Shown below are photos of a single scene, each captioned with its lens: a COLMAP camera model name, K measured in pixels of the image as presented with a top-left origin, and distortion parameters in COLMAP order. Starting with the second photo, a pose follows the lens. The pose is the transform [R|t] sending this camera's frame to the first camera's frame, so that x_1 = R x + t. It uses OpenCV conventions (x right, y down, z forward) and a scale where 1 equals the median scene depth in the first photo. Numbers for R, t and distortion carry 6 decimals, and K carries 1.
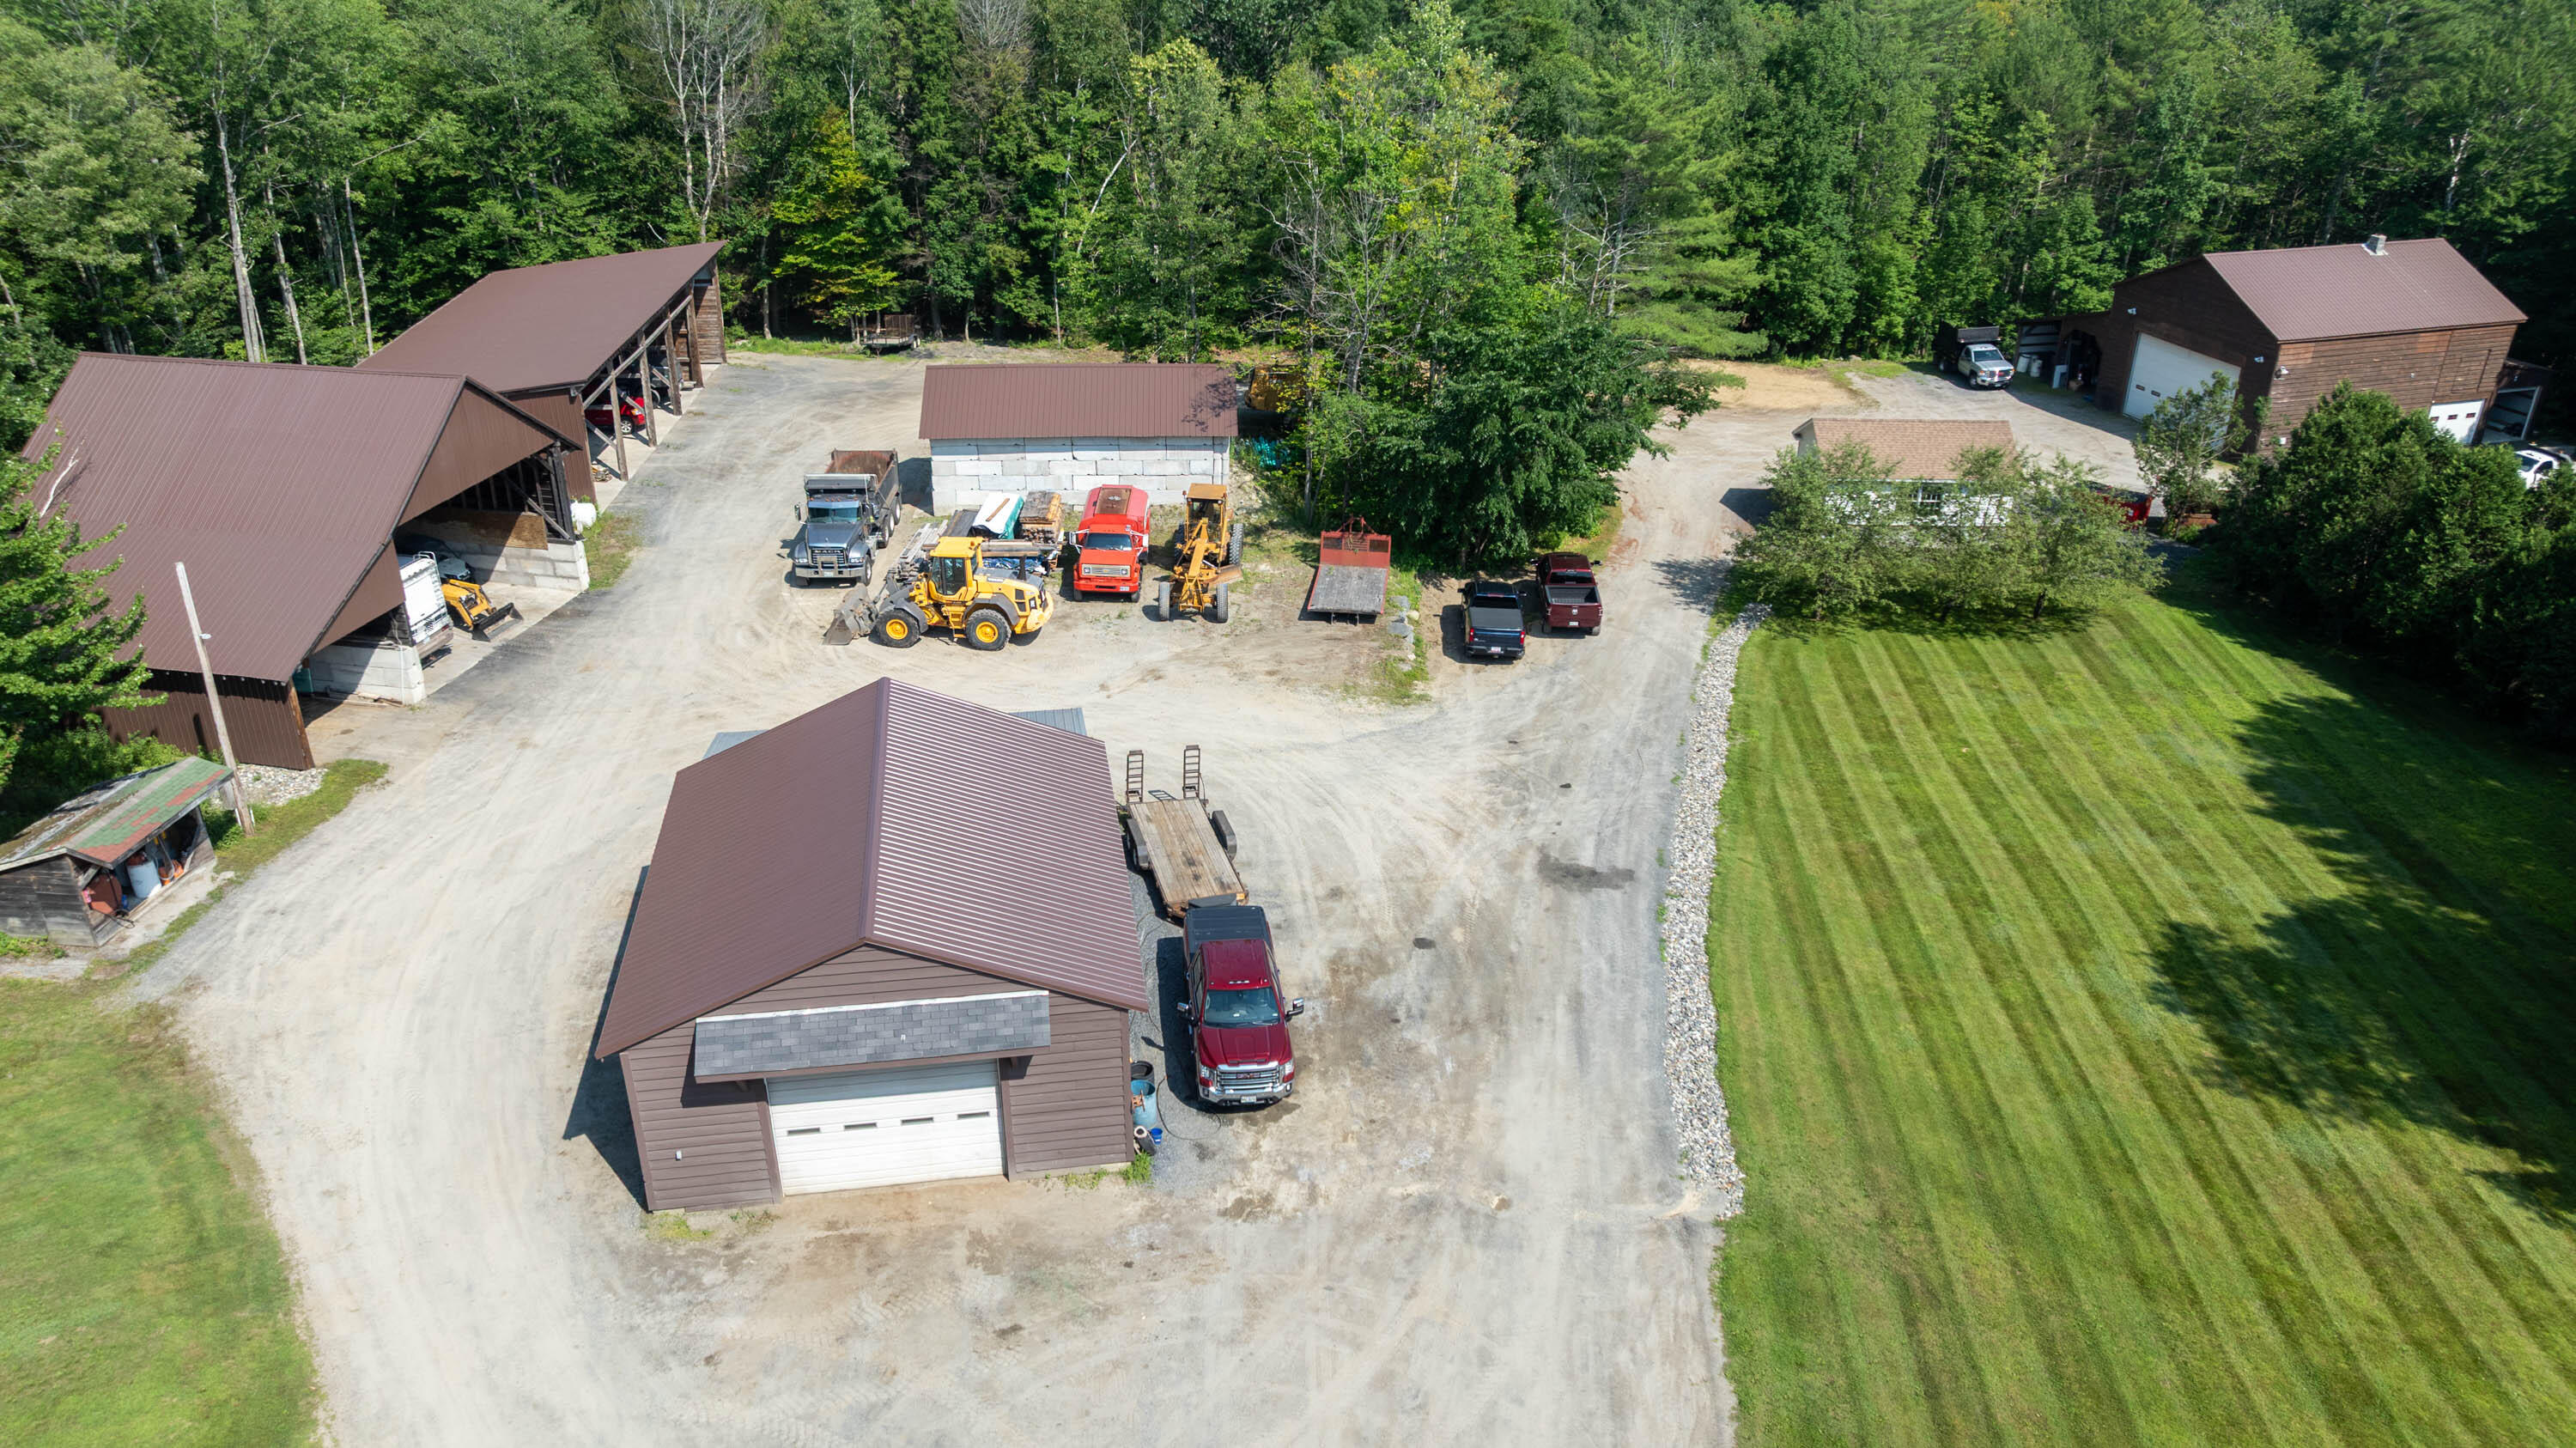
lens RADIAL K [[1887.4, 0, 1288.0], [0, 1887.4, 724.0], [0, 0, 1]] dist [0.005988, 0.006214]
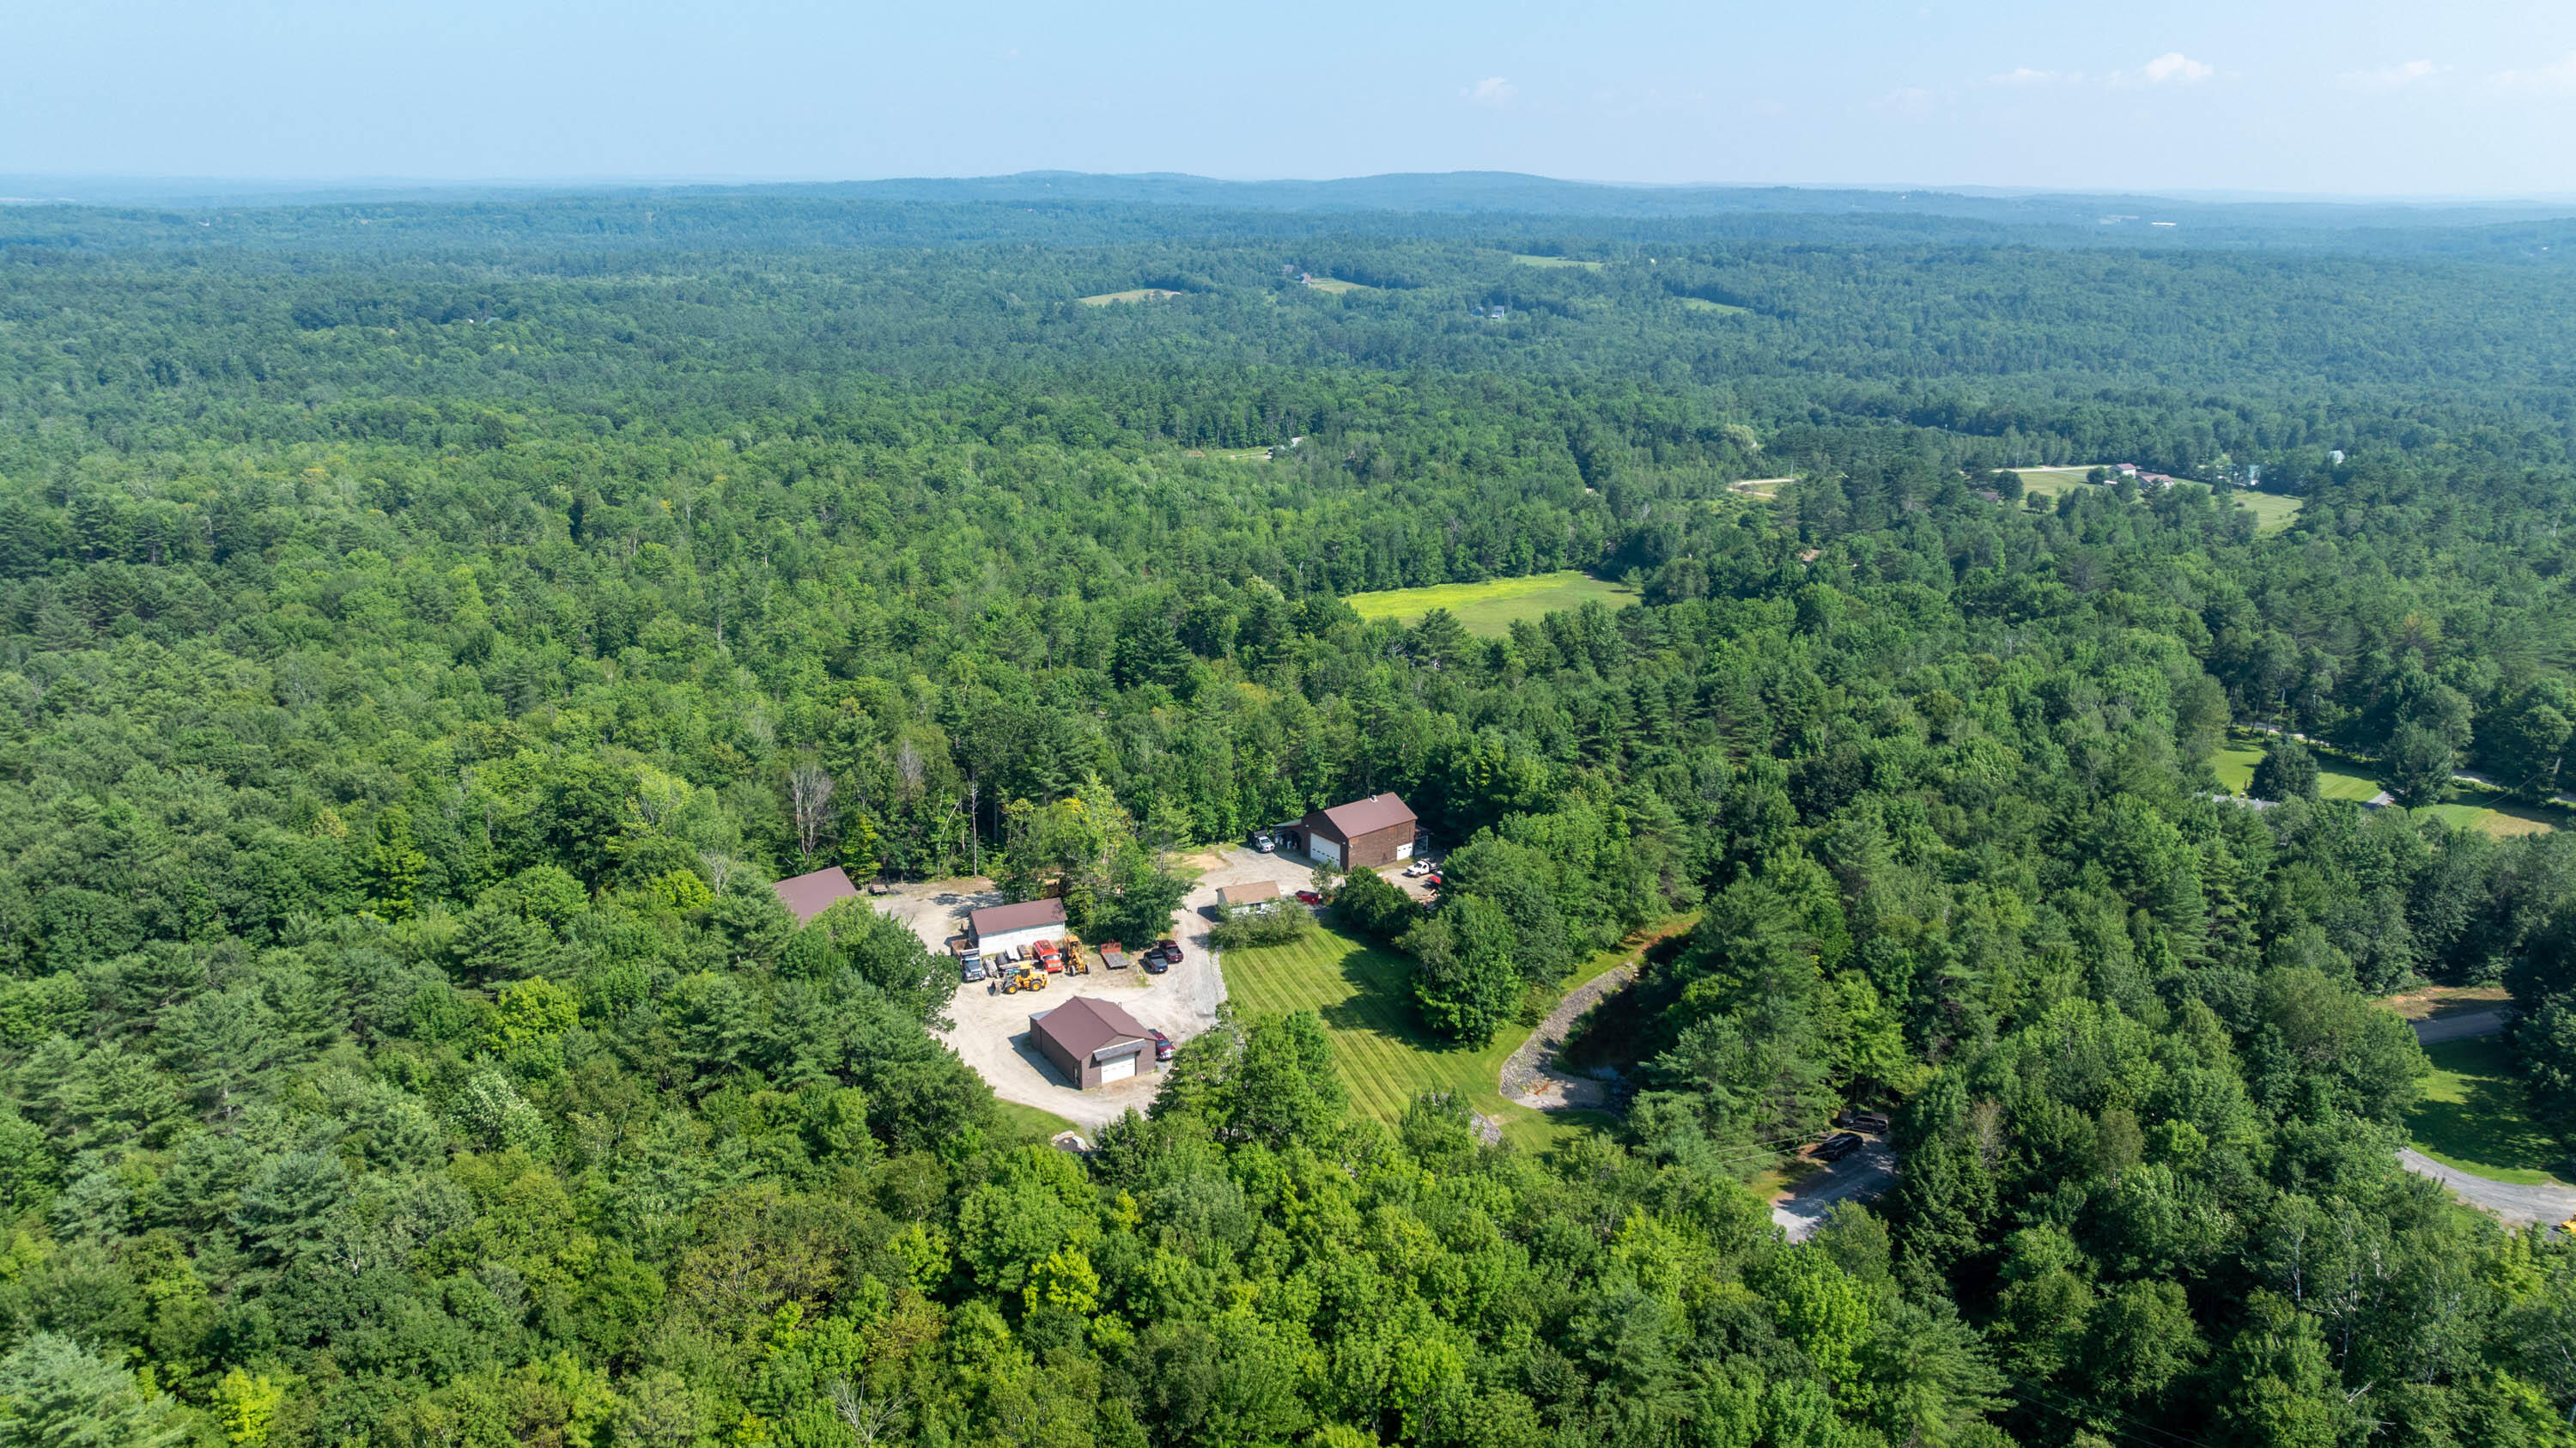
lens RADIAL K [[1887.4, 0, 1288.0], [0, 1887.4, 724.0], [0, 0, 1]] dist [0.005988, 0.006214]
pose [[0.928488, -0.112243, 0.353994, -0.814548], [0.164529, 0.978903, -0.121155, -0.017590], [-0.332927, 0.170733, 0.927367, -2.336490]]
